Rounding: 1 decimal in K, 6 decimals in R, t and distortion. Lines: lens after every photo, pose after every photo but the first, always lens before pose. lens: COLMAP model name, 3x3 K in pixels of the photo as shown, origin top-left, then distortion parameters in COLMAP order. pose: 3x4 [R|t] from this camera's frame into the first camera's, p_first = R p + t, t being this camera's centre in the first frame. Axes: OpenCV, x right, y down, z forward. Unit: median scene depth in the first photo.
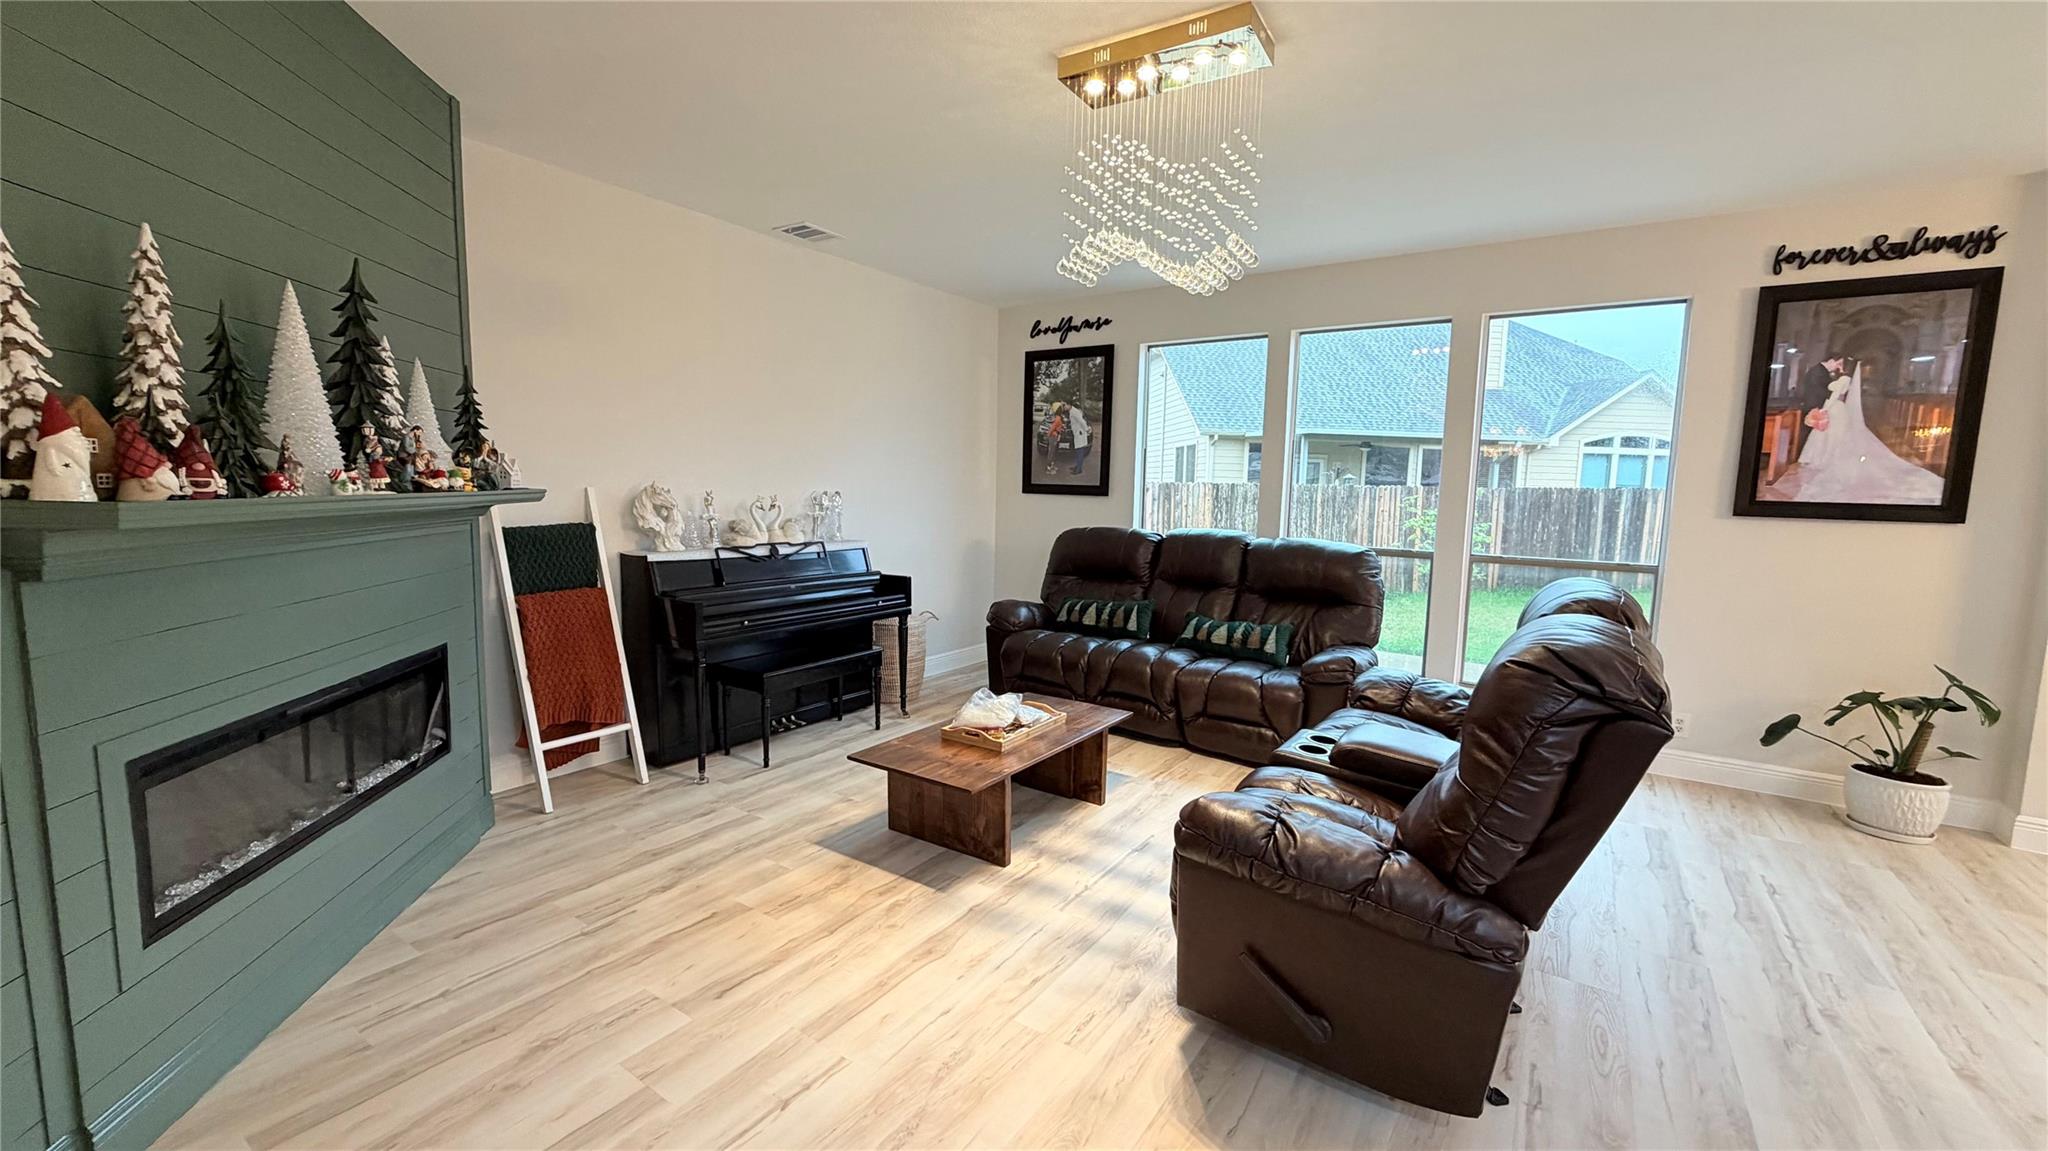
lens RADIAL K [[817.1, 0, 1013.1], [0, 817.1, 572.6], [0, 0, 1]] dist [0.001870, 0.000314]
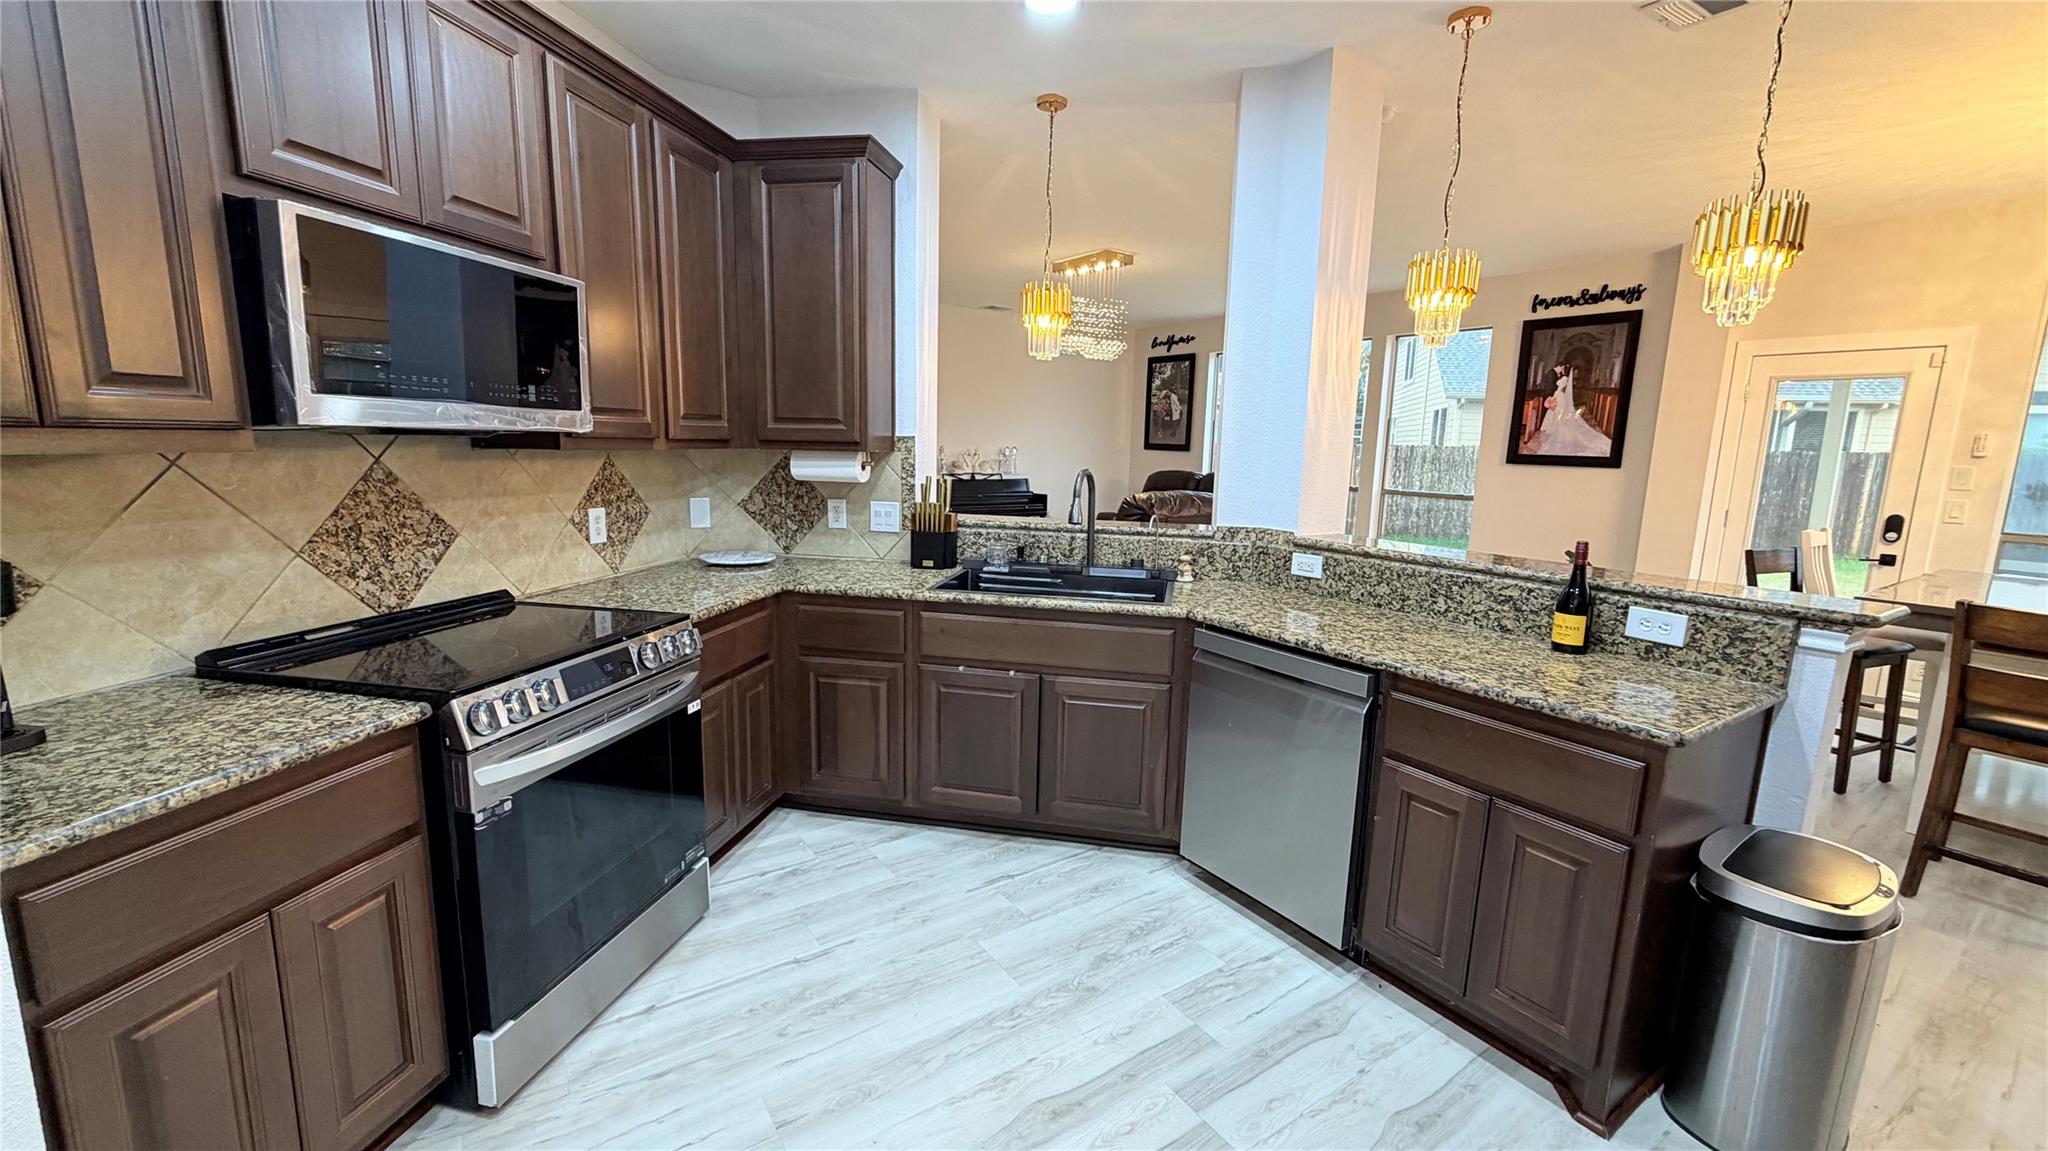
lens RADIAL K [[817.1, 0, 1013.1], [0, 817.1, 572.6], [0, 0, 1]] dist [0.001870, 0.000314]
pose [[0.927650, 0.061569, -0.368340, 0.589020], [-0.044999, 0.997558, 0.053417, 0.103108], [0.370729, -0.032978, 0.928155, -0.863844]]
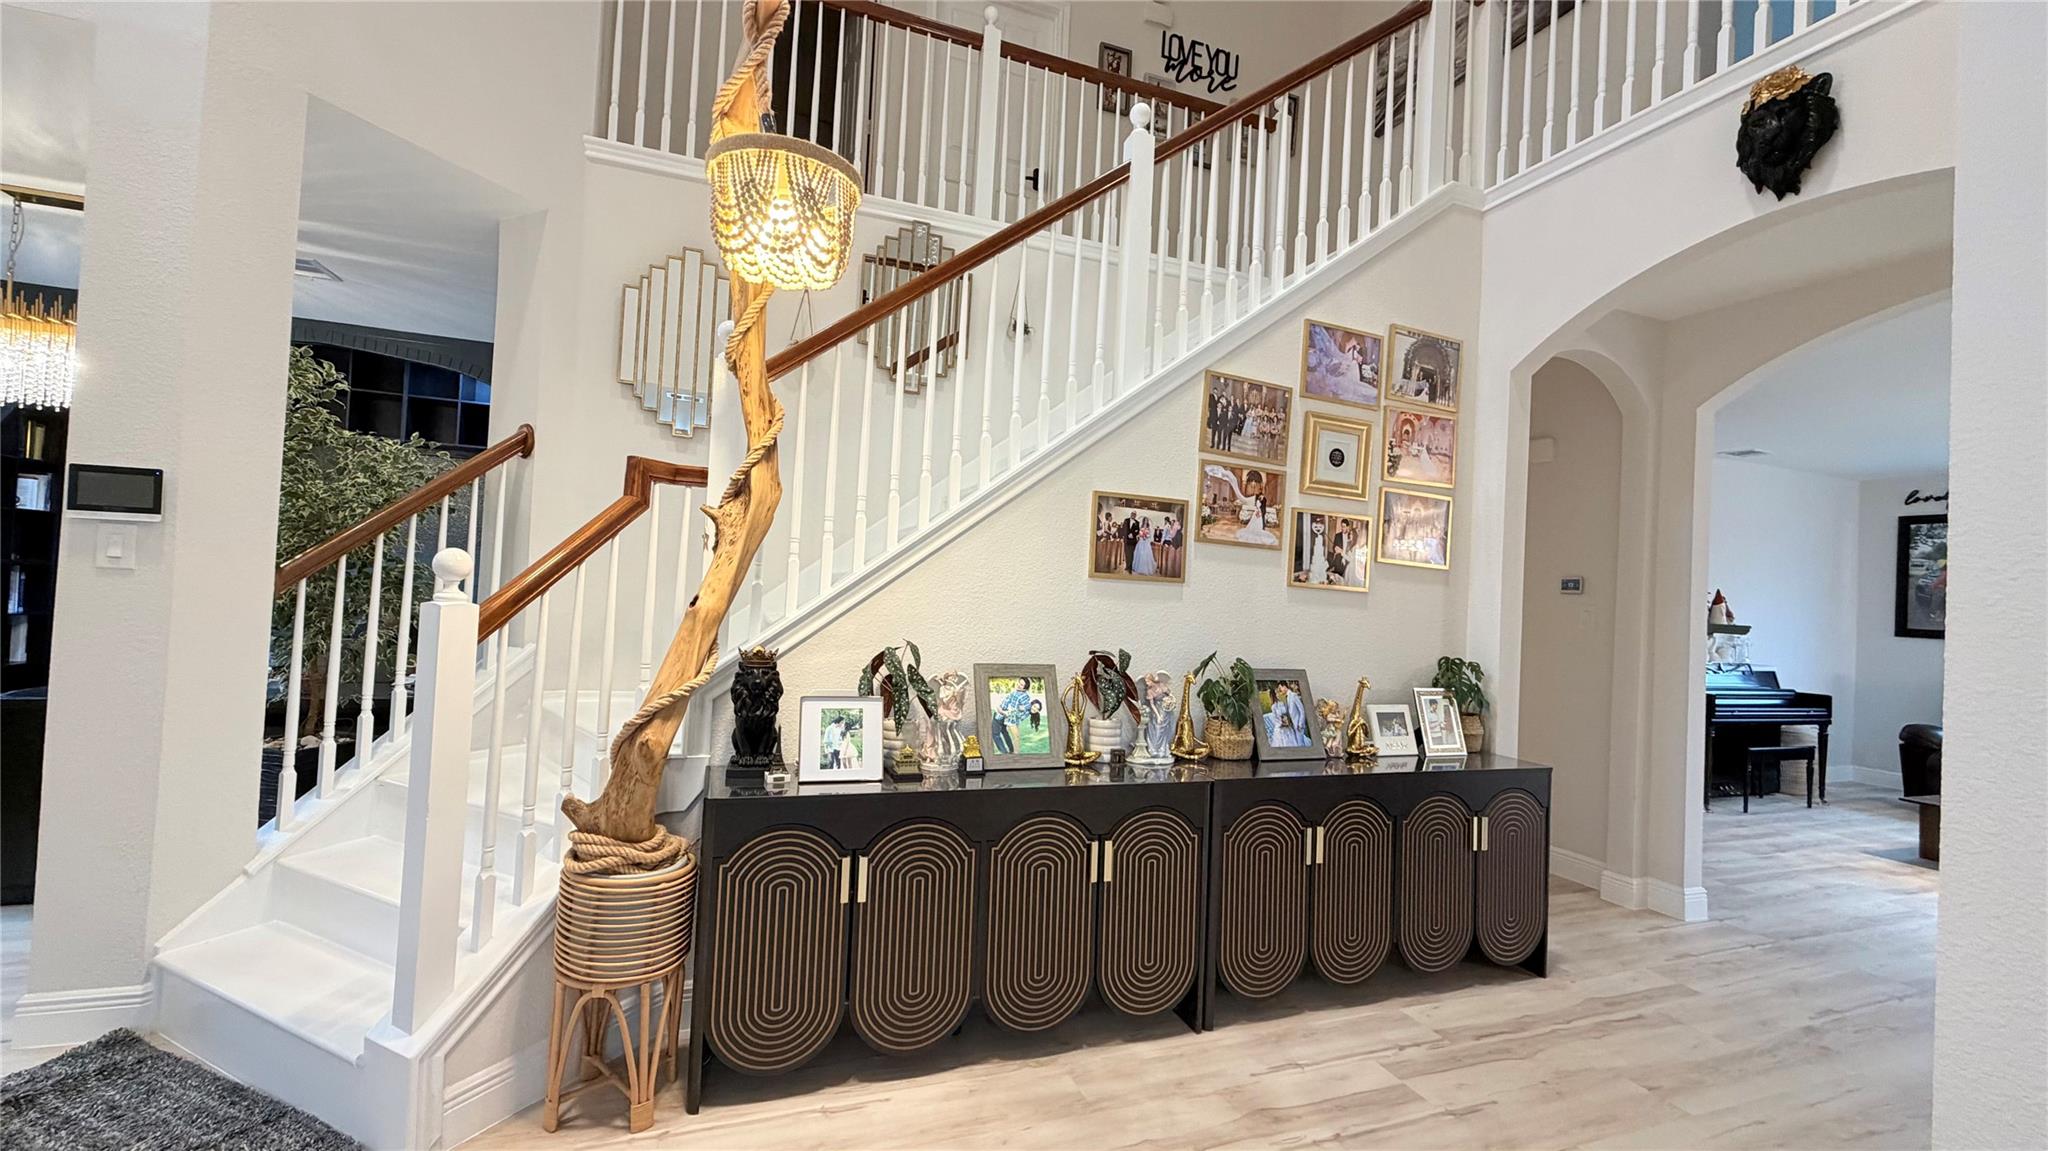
lens RADIAL K [[817.1, 0, 1013.1], [0, 817.1, 572.6], [0, 0, 1]] dist [0.001870, 0.000314]
pose [[0.821151, 0.010528, -0.570613, -0.563327], [-0.098537, 0.987430, -0.123582, 0.126434], [0.562140, 0.157706, 0.811867, -1.038044]]
